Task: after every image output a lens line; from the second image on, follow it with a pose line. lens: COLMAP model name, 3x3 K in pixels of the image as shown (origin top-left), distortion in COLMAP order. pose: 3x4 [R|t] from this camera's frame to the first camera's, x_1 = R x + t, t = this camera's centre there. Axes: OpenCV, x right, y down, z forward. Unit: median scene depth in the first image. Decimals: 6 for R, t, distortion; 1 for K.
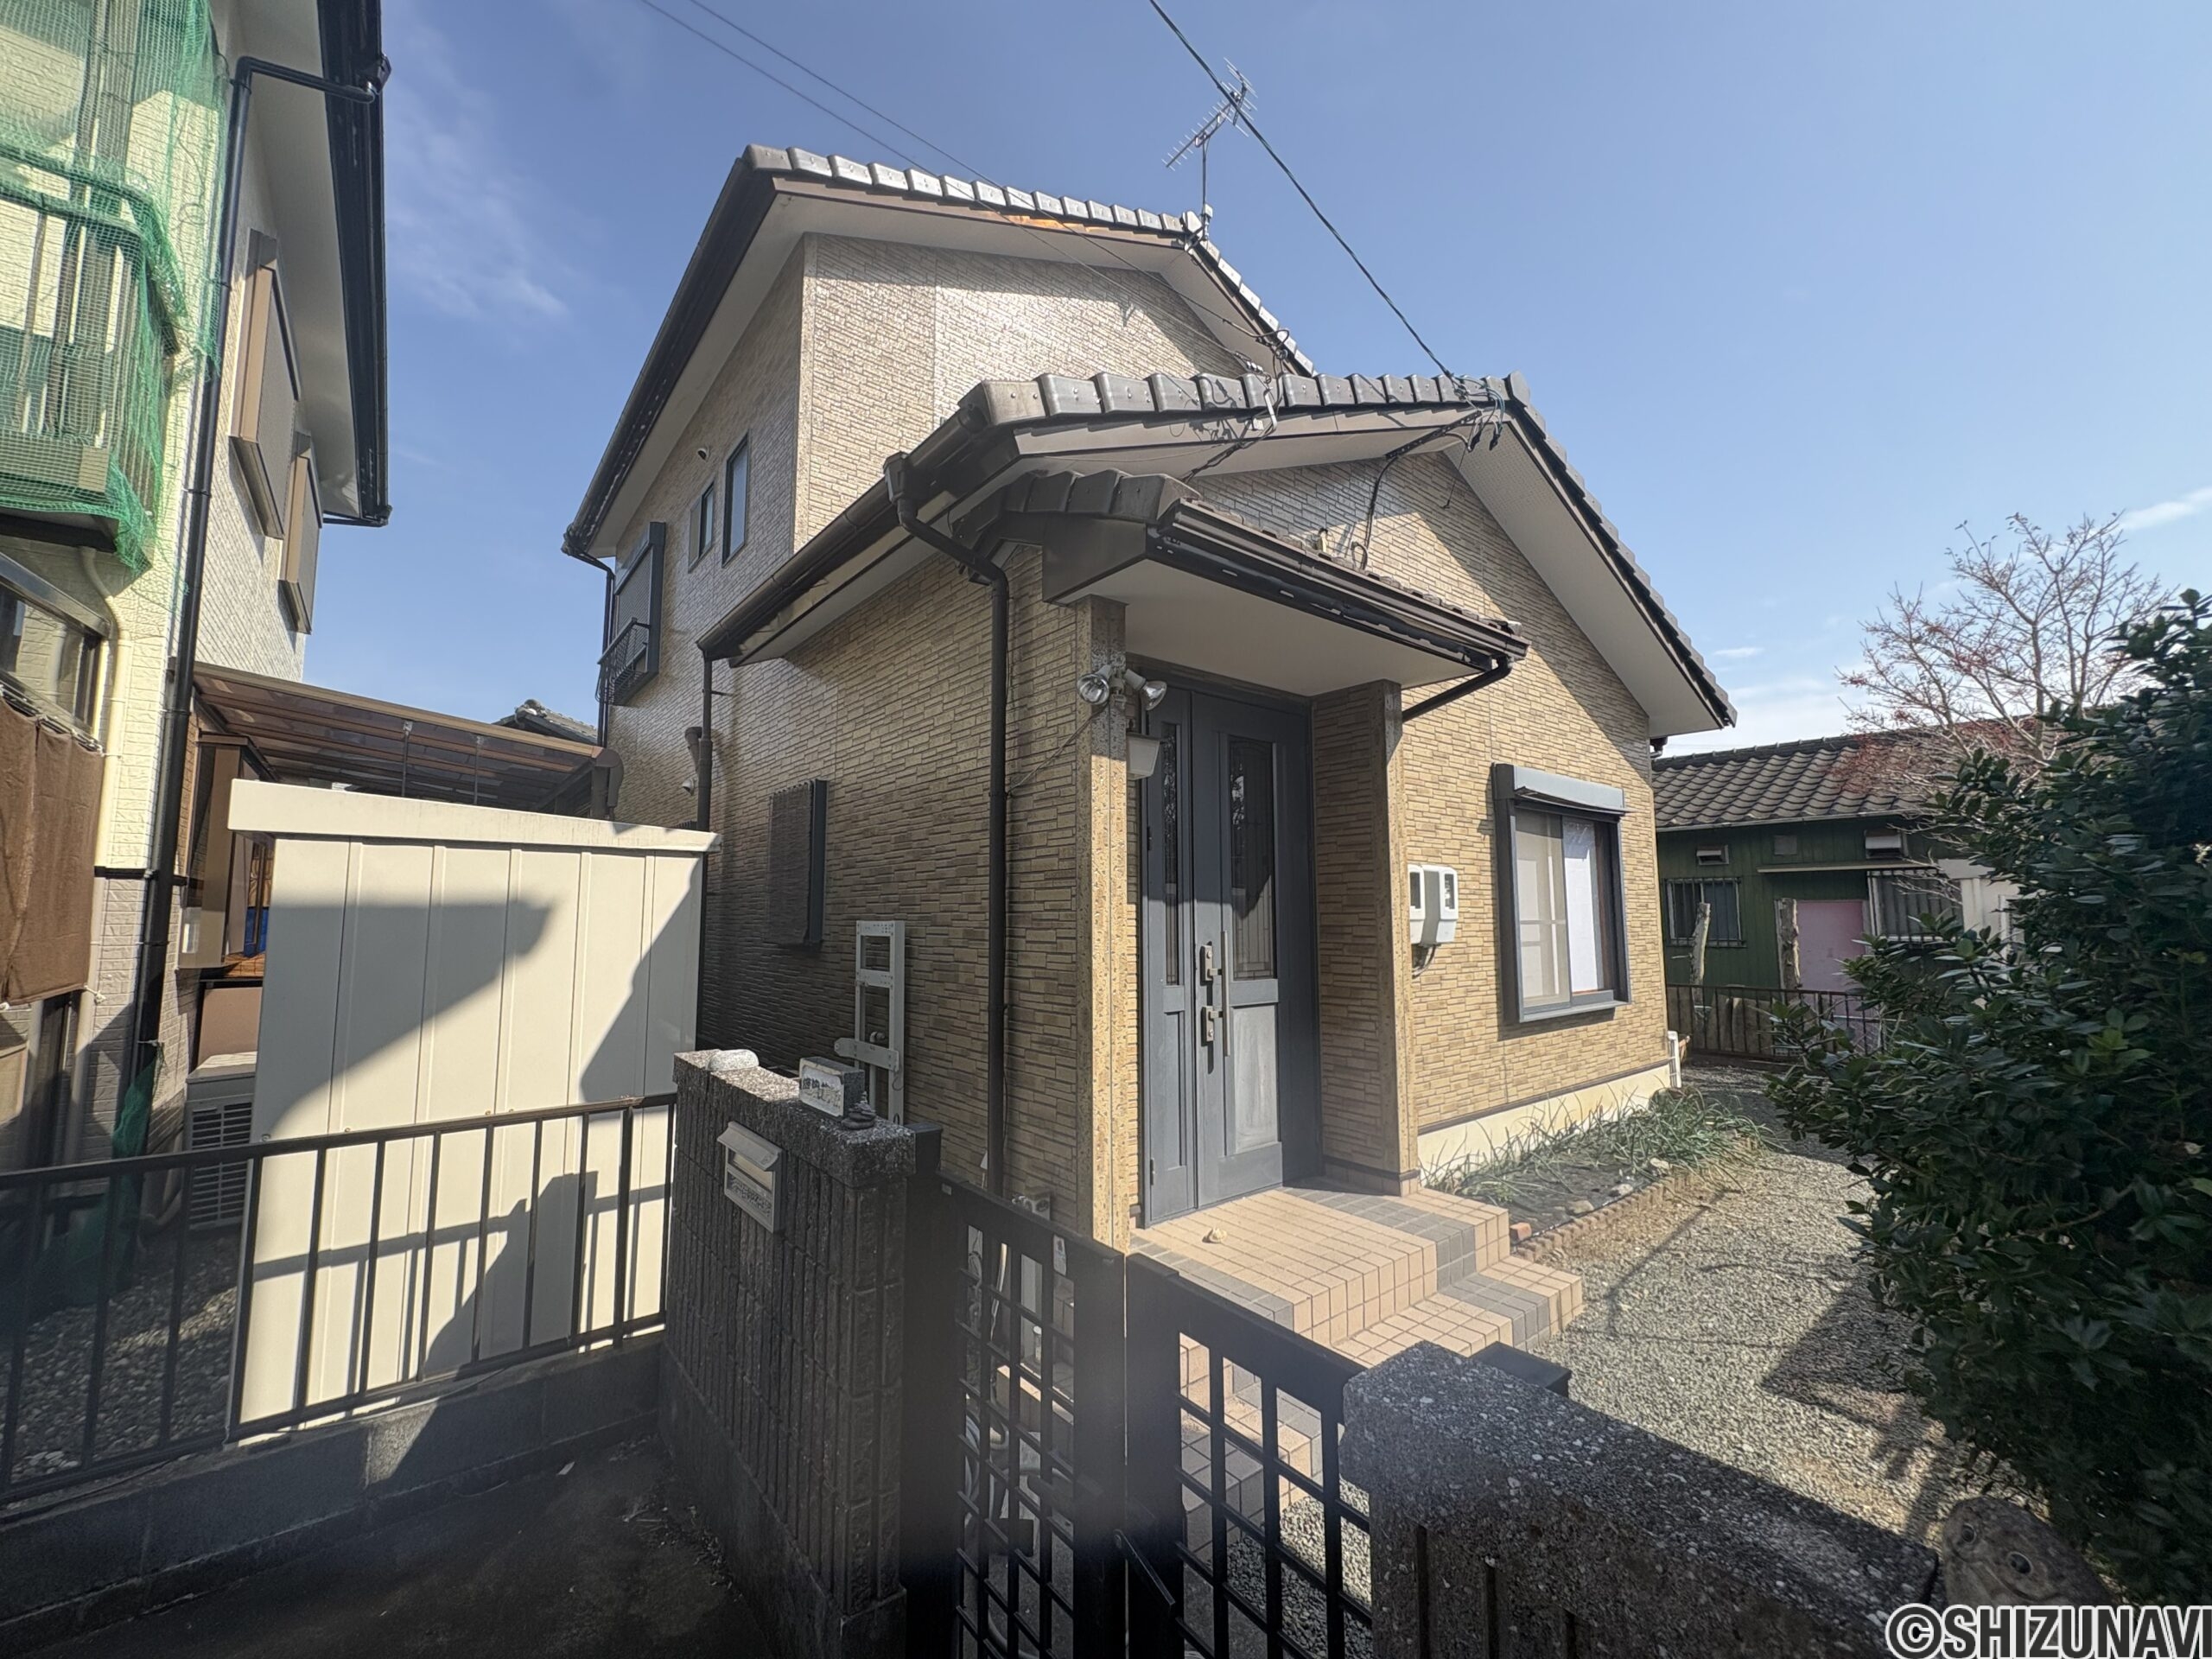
lens RADIAL K [[872.6, 0, 1110.9], [0, 872.6, 831.2], [0, 0, 1]] dist [0.000583, -0.000007]
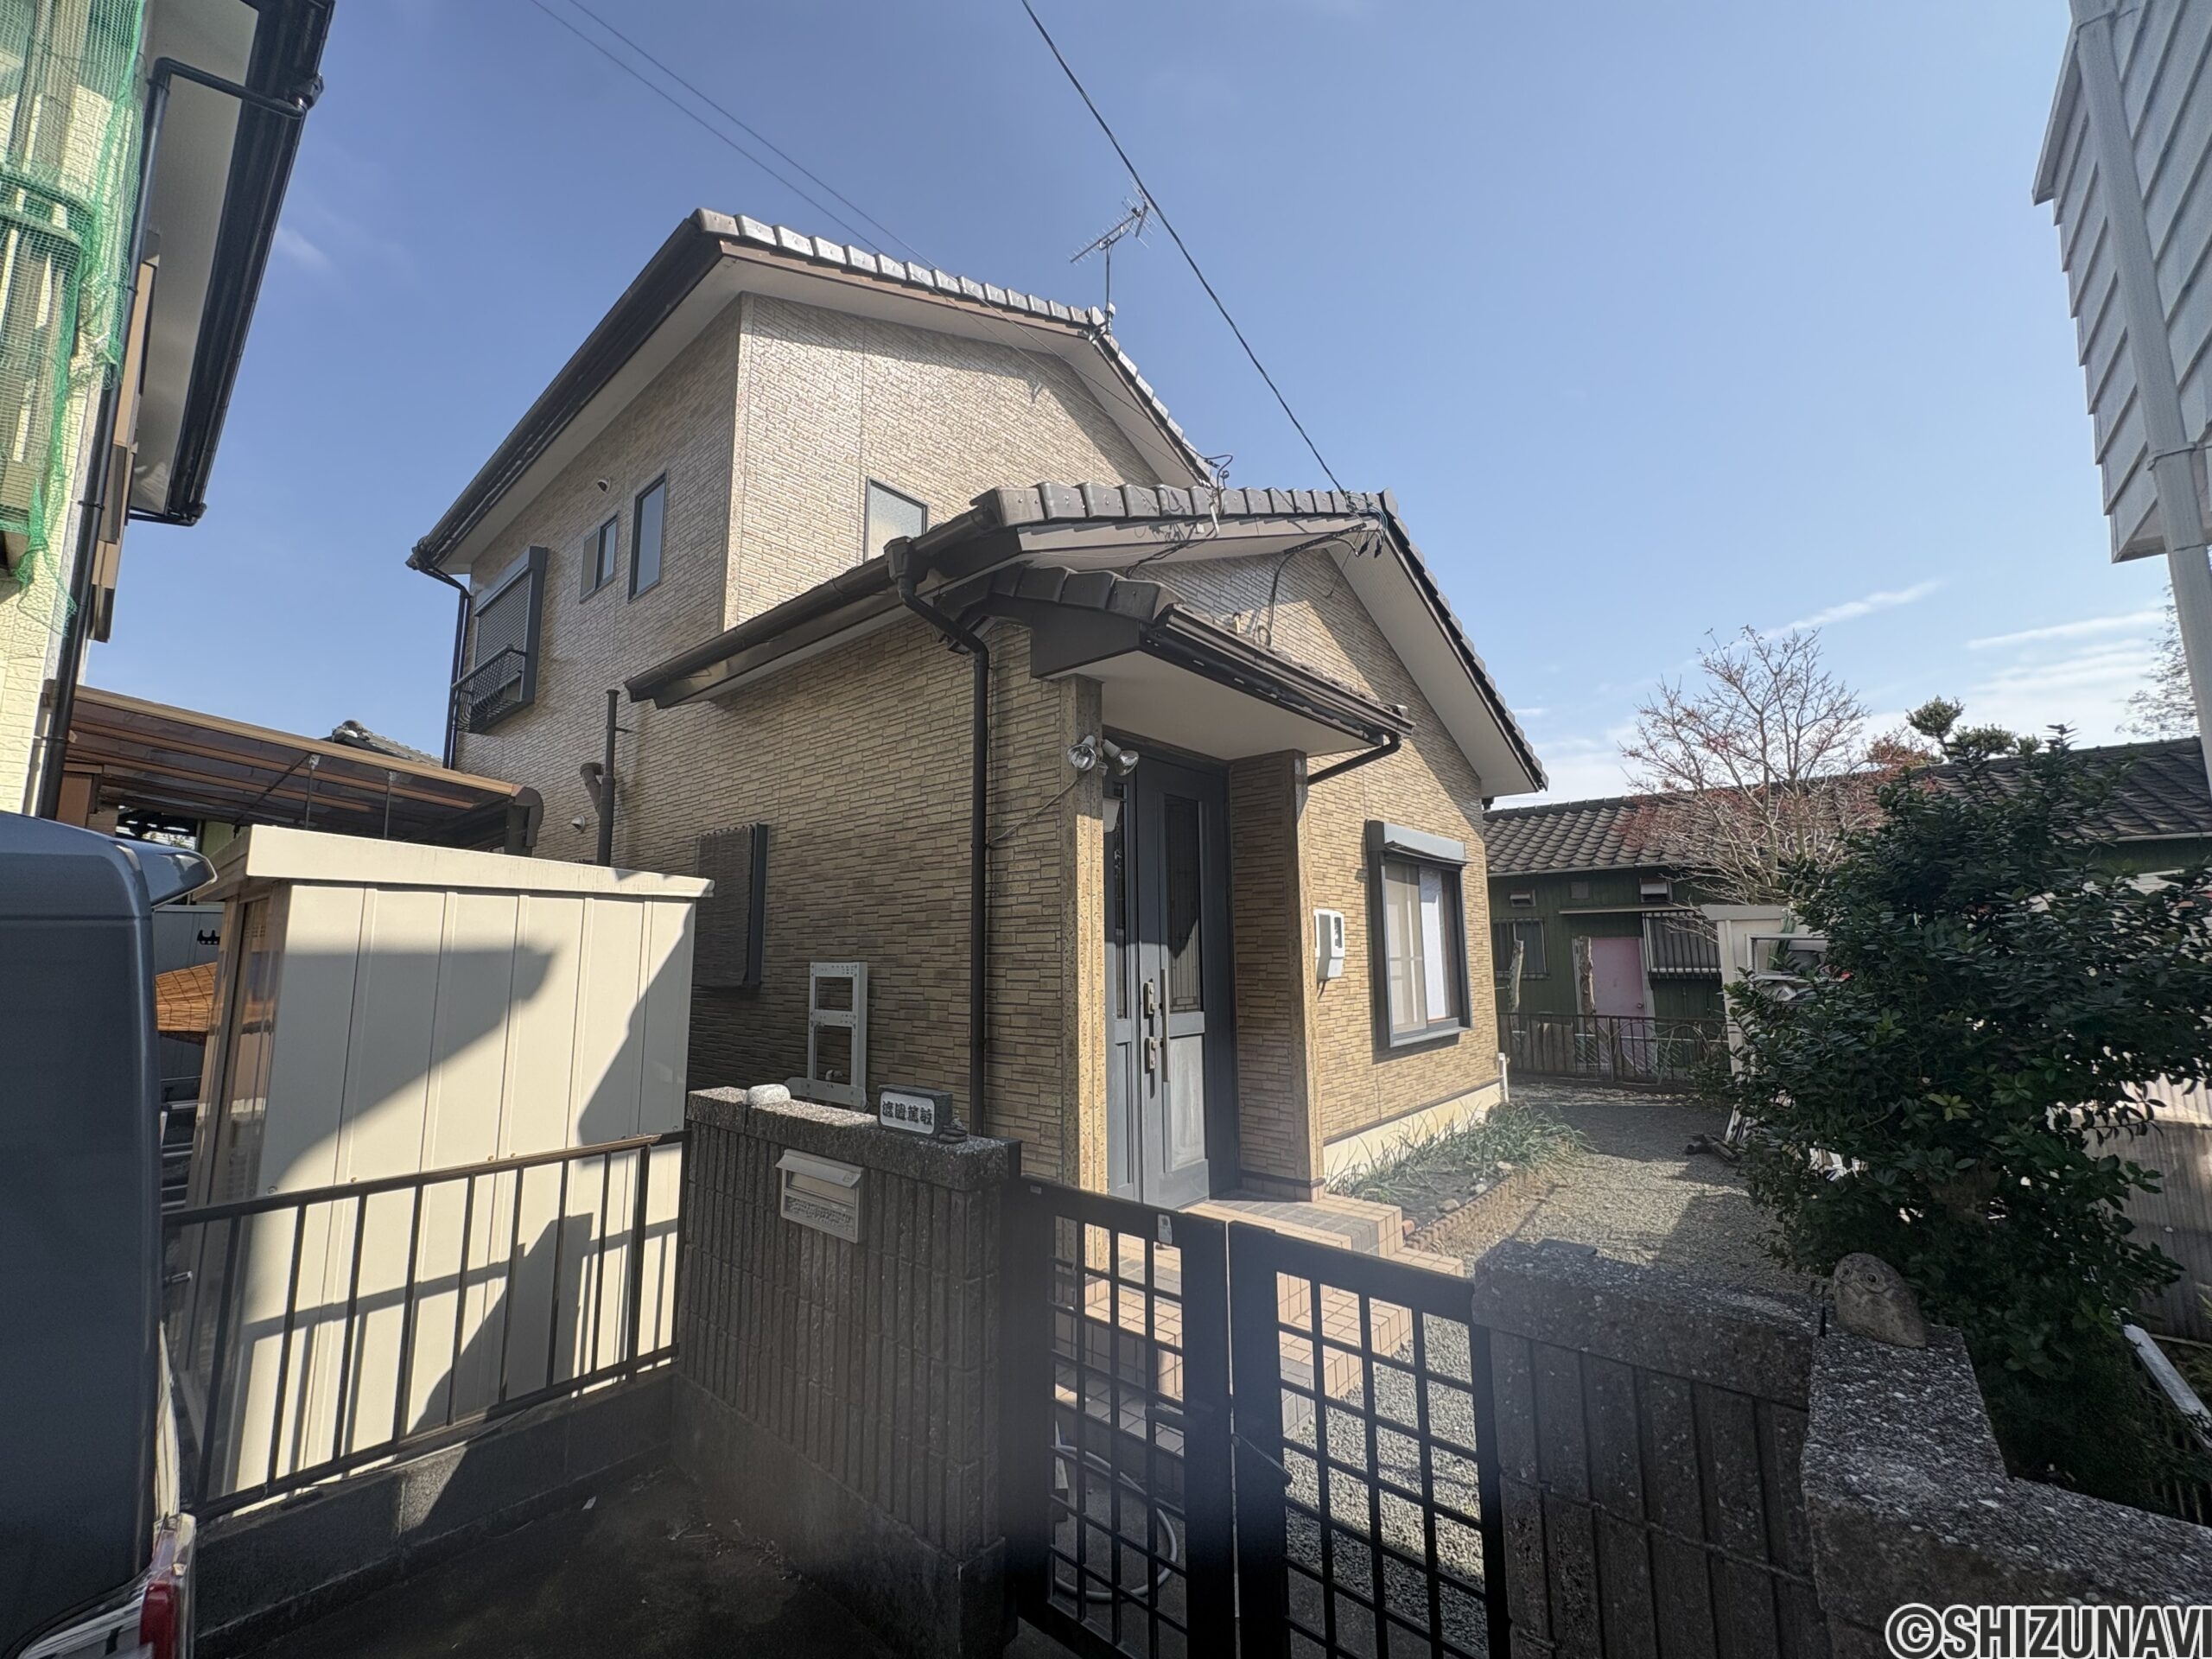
lens RADIAL K [[872.6, 0, 1108.2], [0, 872.6, 831.0], [0, 0, 1]] dist [0.000583, -0.000007]
pose [[0.984028, 0.018498, 0.177048, -0.135241], [-0.010830, 0.998965, -0.044176, -0.011638], [-0.177682, 0.041552, 0.983210, -0.090245]]
